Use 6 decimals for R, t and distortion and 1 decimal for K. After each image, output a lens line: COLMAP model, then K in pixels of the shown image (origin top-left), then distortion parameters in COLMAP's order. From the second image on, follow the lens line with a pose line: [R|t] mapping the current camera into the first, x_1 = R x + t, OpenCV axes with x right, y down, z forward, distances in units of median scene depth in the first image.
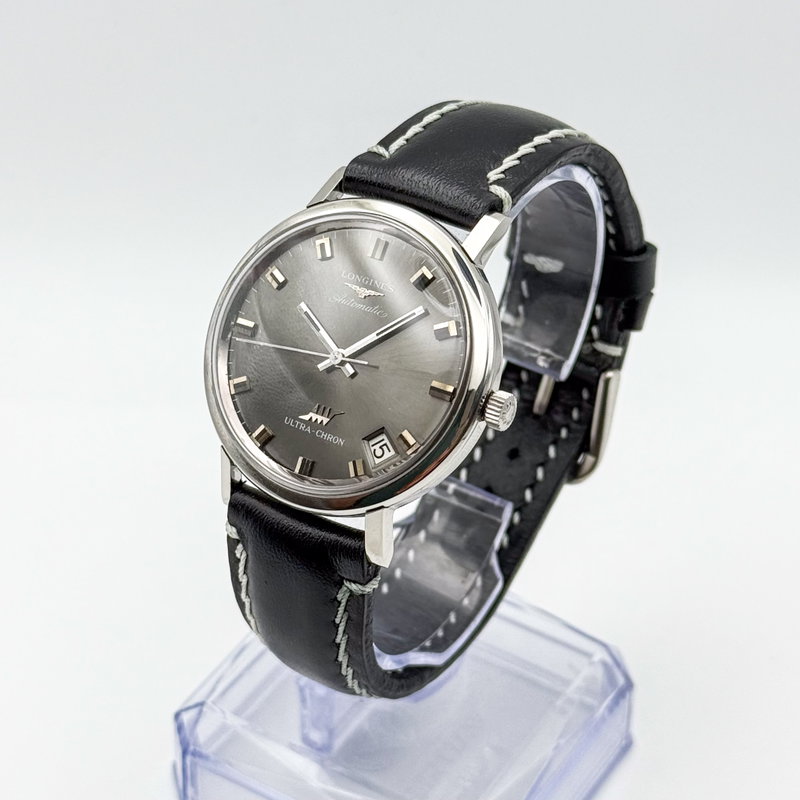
lens RADIAL K [[2272.1, 0, 400.0], [0, 2272.1, 400.0], [0, 0, 1]] dist [0.027809, -0.103728]
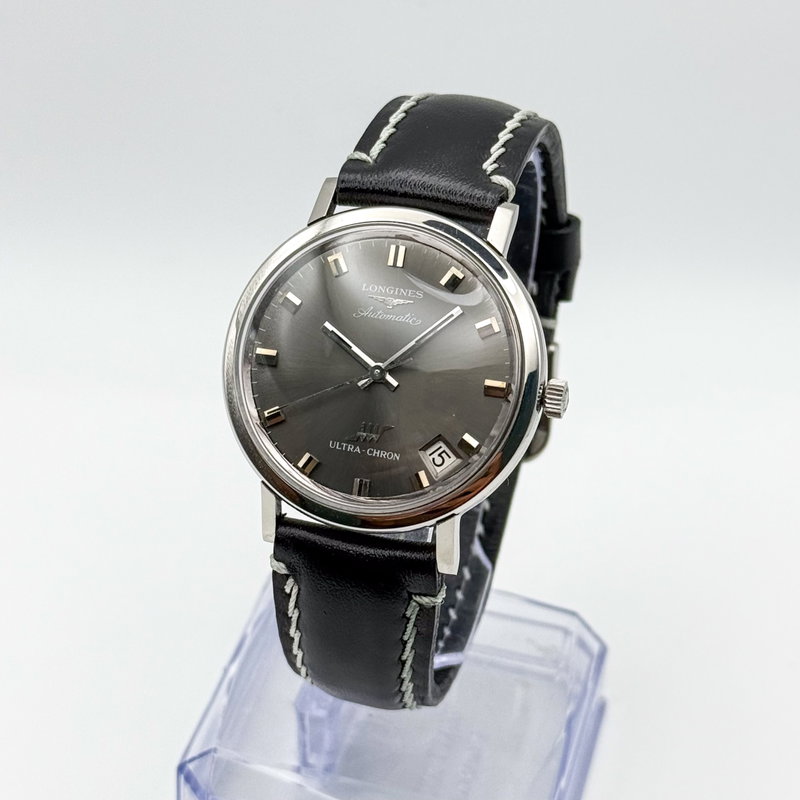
lens RADIAL K [[2272.1, 0, 400.0], [0, 2272.1, 400.0], [0, 0, 1]] dist [0.027809, -0.103728]
pose [[0.957604, -0.161261, 0.238726, -0.248293], [0.158658, 0.986871, 0.030211, -0.034136], [-0.240463, 0.008946, 0.970617, 0.048270]]
